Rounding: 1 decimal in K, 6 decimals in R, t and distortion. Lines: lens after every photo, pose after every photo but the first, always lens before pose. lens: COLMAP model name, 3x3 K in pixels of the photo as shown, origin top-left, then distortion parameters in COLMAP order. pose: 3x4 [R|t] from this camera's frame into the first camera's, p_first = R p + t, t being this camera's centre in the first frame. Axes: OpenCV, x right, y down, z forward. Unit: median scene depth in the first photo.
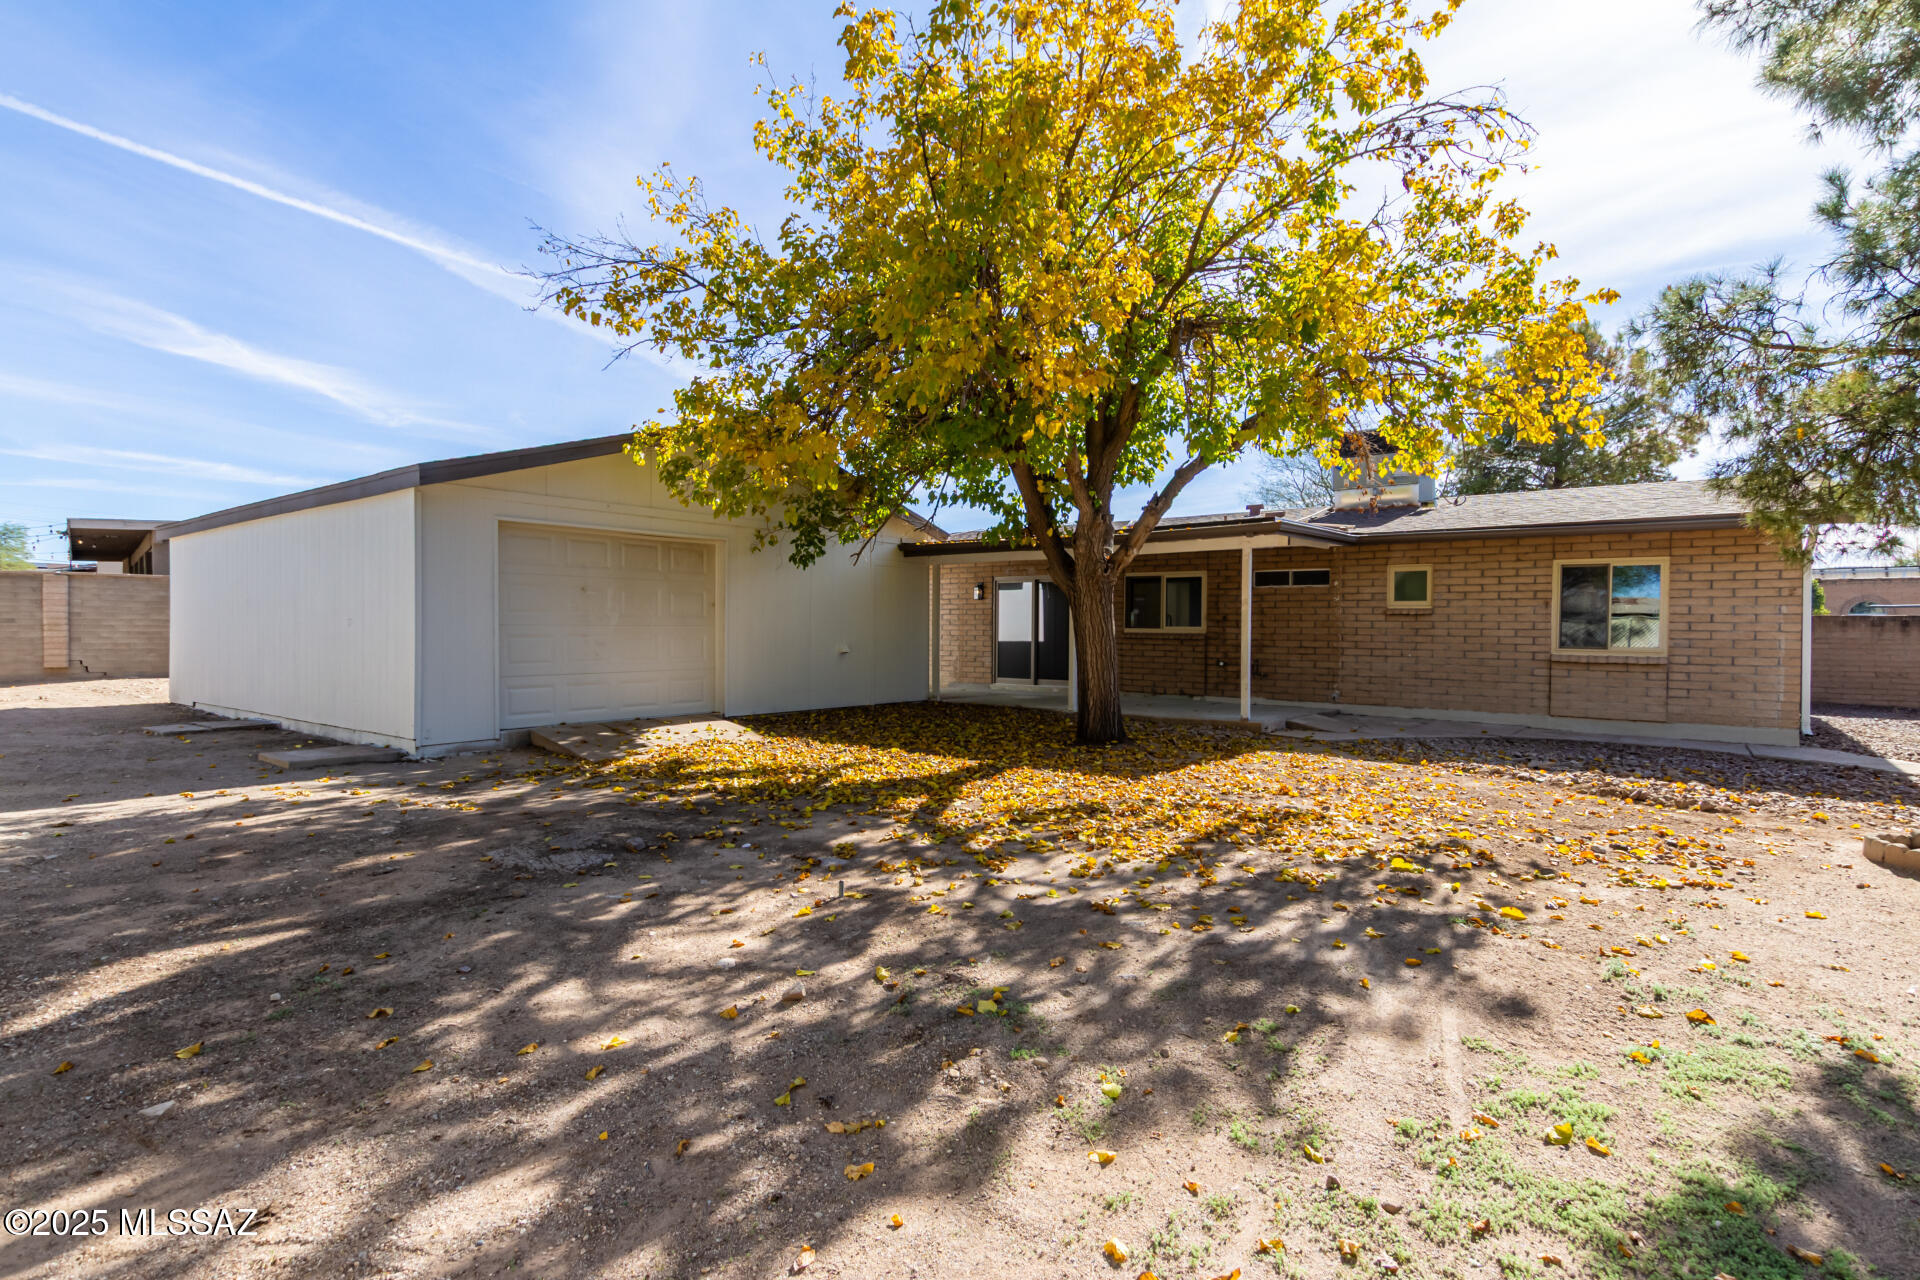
lens RADIAL K [[915.6, 0, 963.8], [0, 915.6, 636.3], [0, 0, 1]] dist [0.024882, -0.007781]
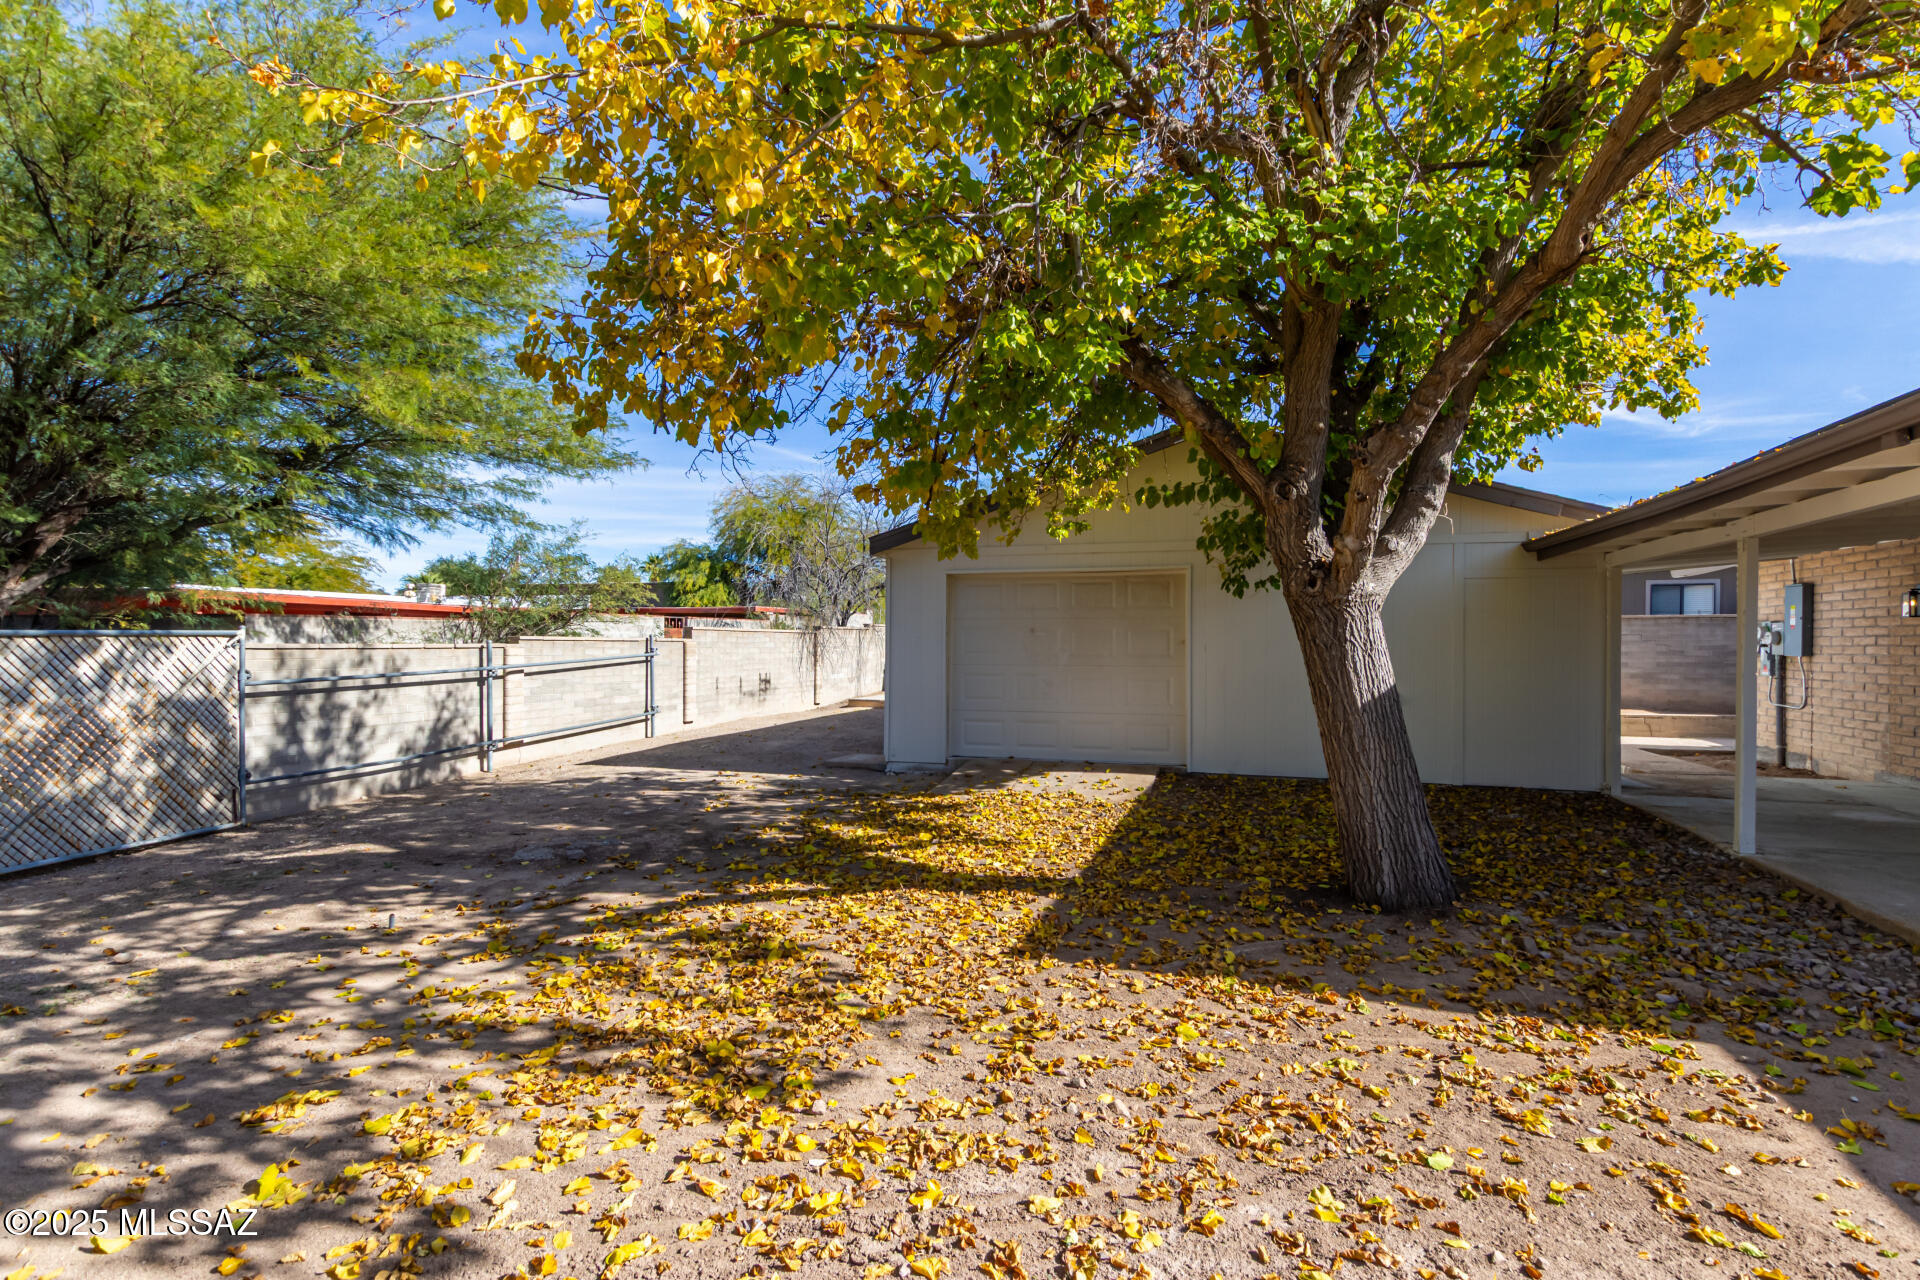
lens RADIAL K [[915.6, 0, 958.1], [0, 915.6, 638.1], [0, 0, 1]] dist [0.024882, -0.007781]
pose [[0.367985, -0.011917, -0.929755, 1.206194], [-0.010820, 0.999795, -0.017097, -0.057086], [0.929769, 0.016351, 0.367781, 1.263352]]
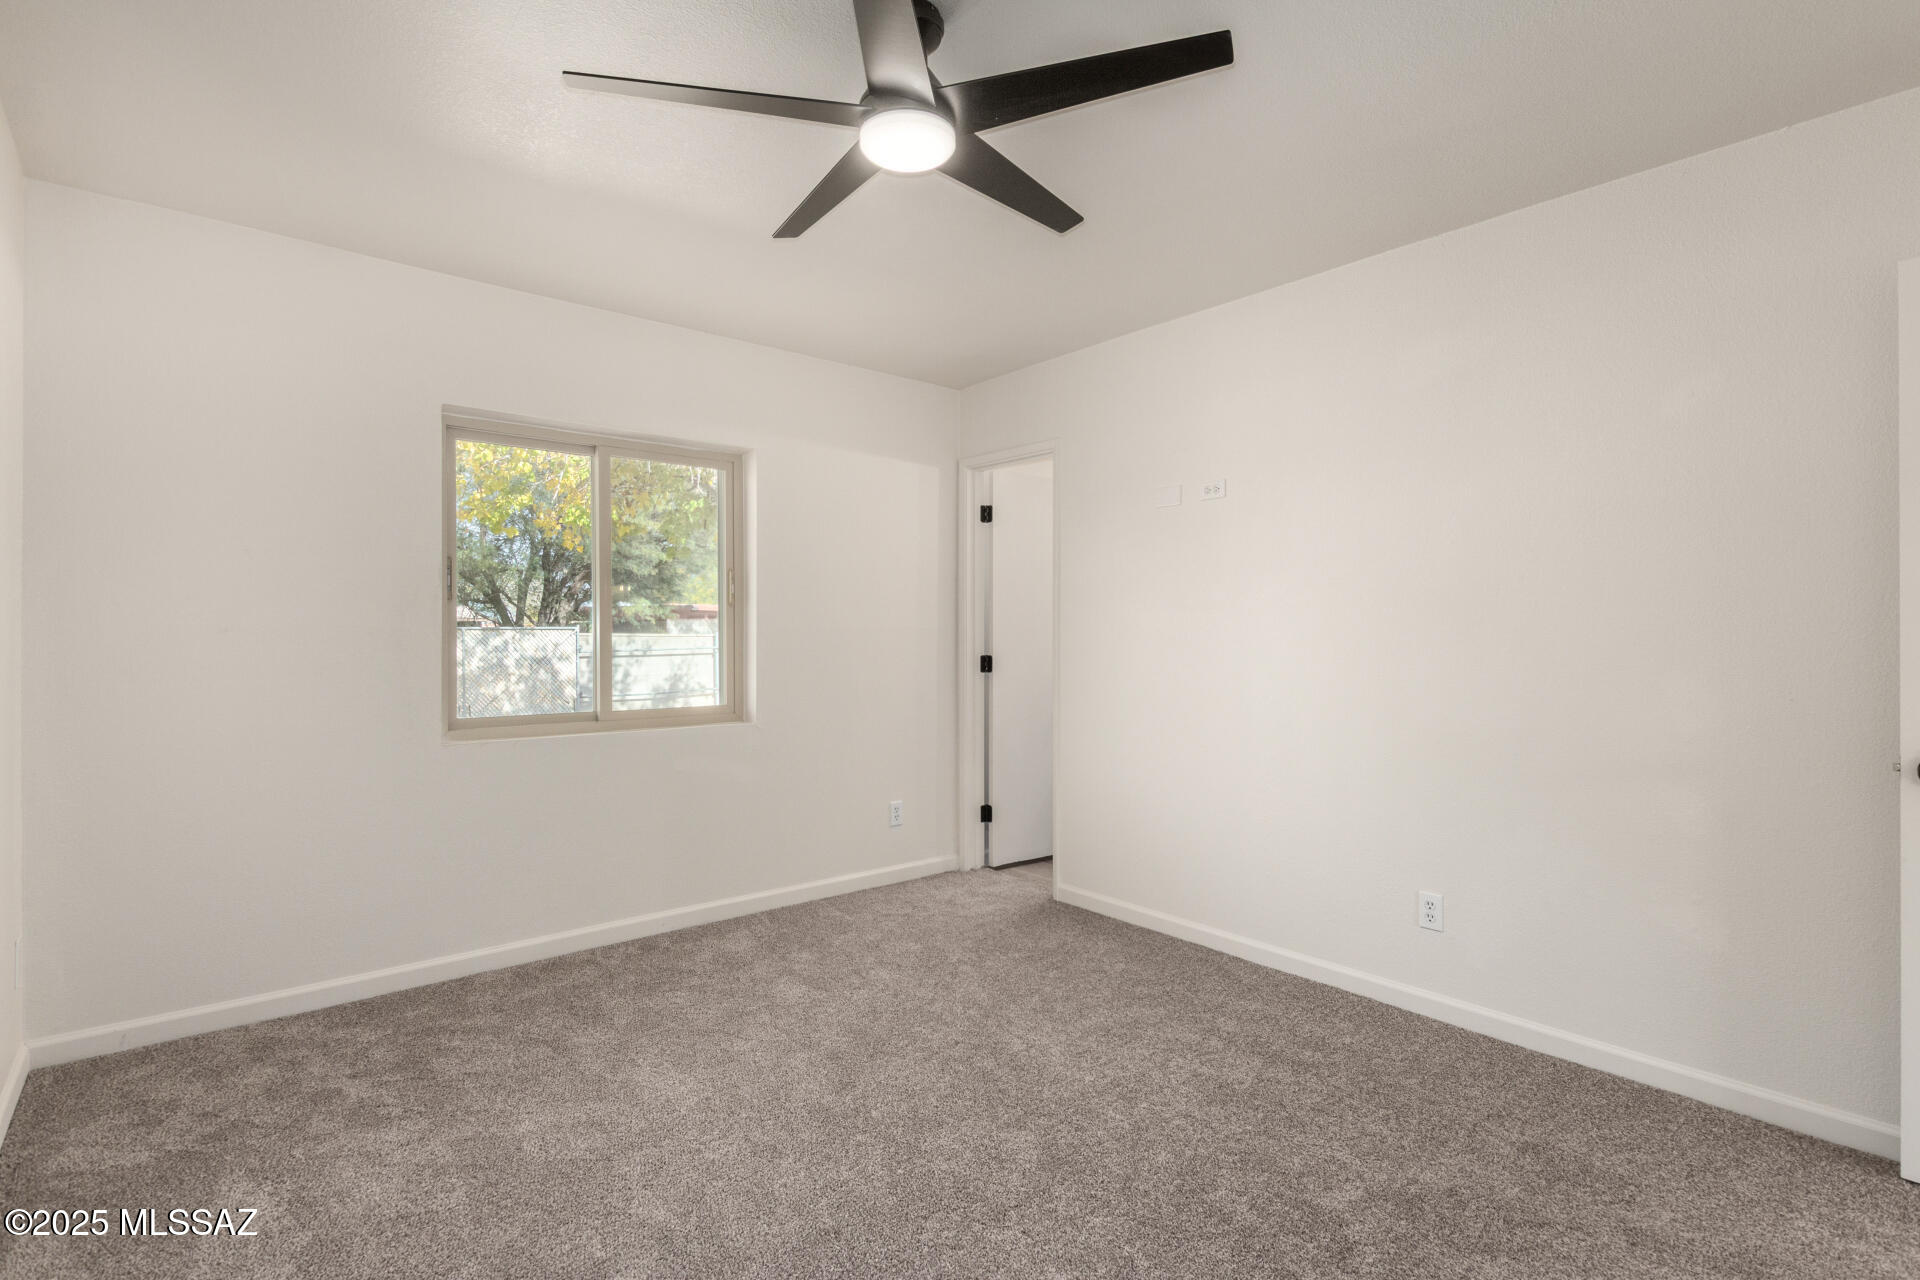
lens RADIAL K [[915.6, 0, 977.4], [0, 915.6, 645.3], [0, 0, 1]] dist [0.024882, -0.007781]
pose [[-0.176747, -0.011133, -0.984193, 2.050230], [-0.010095, 0.999904, -0.009498, -0.012954], [0.984205, 0.008257, -0.176842, 2.410241]]
